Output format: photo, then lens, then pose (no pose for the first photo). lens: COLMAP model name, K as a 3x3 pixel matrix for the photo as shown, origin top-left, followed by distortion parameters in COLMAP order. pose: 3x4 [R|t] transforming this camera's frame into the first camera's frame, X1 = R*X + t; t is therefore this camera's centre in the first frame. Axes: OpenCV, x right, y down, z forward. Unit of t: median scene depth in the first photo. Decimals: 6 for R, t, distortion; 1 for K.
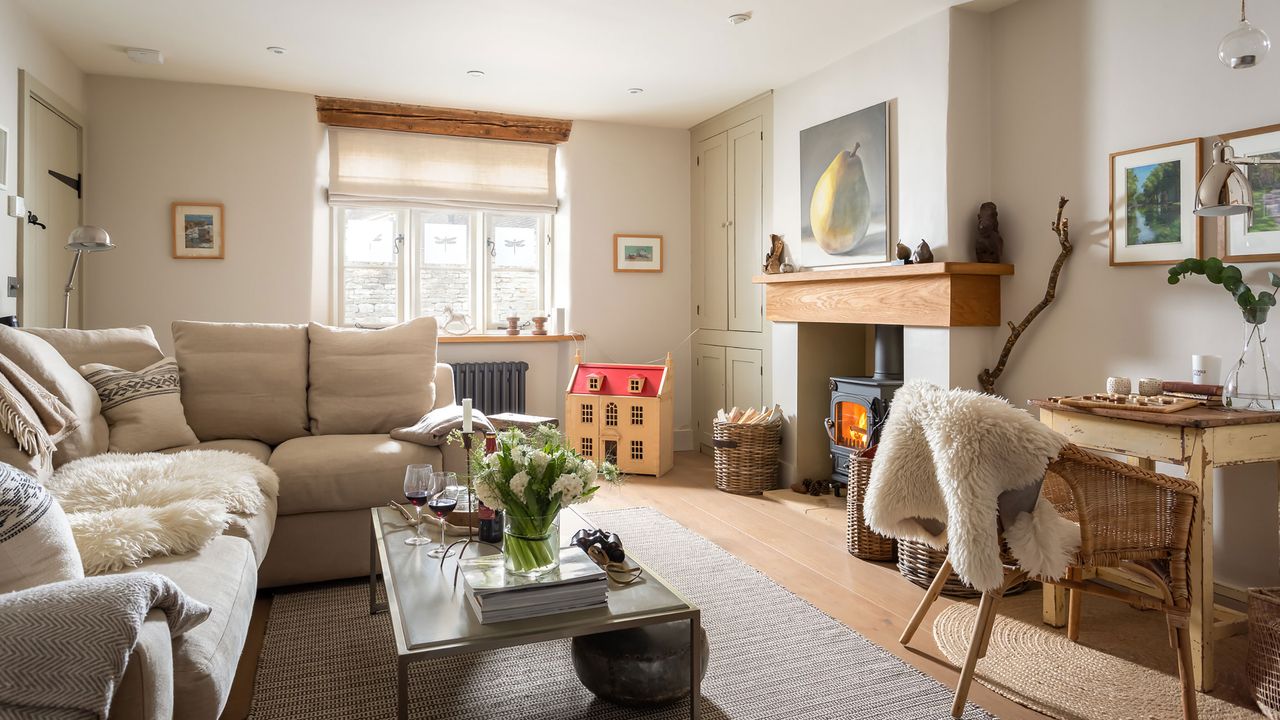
lens RADIAL K [[887.2, 0, 639.7], [0, 887.2, 316.6], [0, 0, 1]] dist [-0.000028, -0.000332]
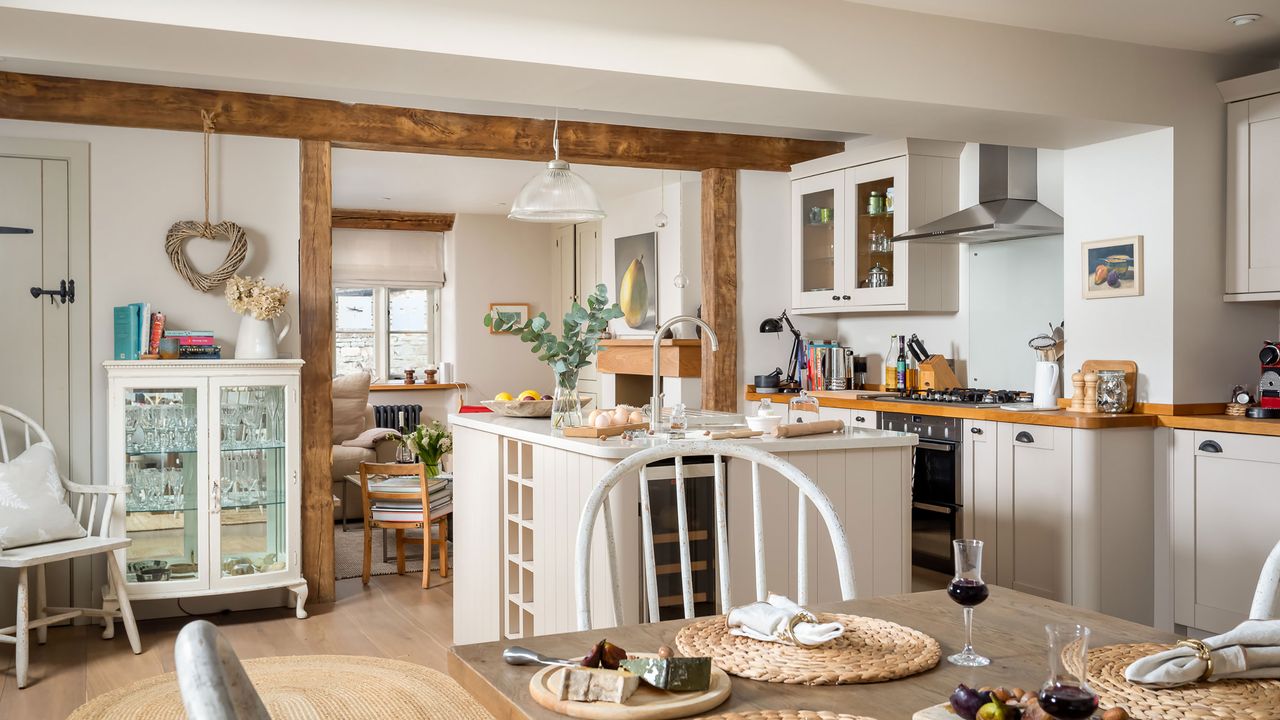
lens RADIAL K [[1229.1, 0, 640.0], [0, 1229.1, 360.0], [0, 0, 1]] dist [0.003055, -0.005319]
pose [[0.998244, -0.007771, 0.058718, 0.087282], [0.007675, 0.999969, 0.001852, -0.015125], [-0.058731, -0.001398, 0.998273, -0.814627]]
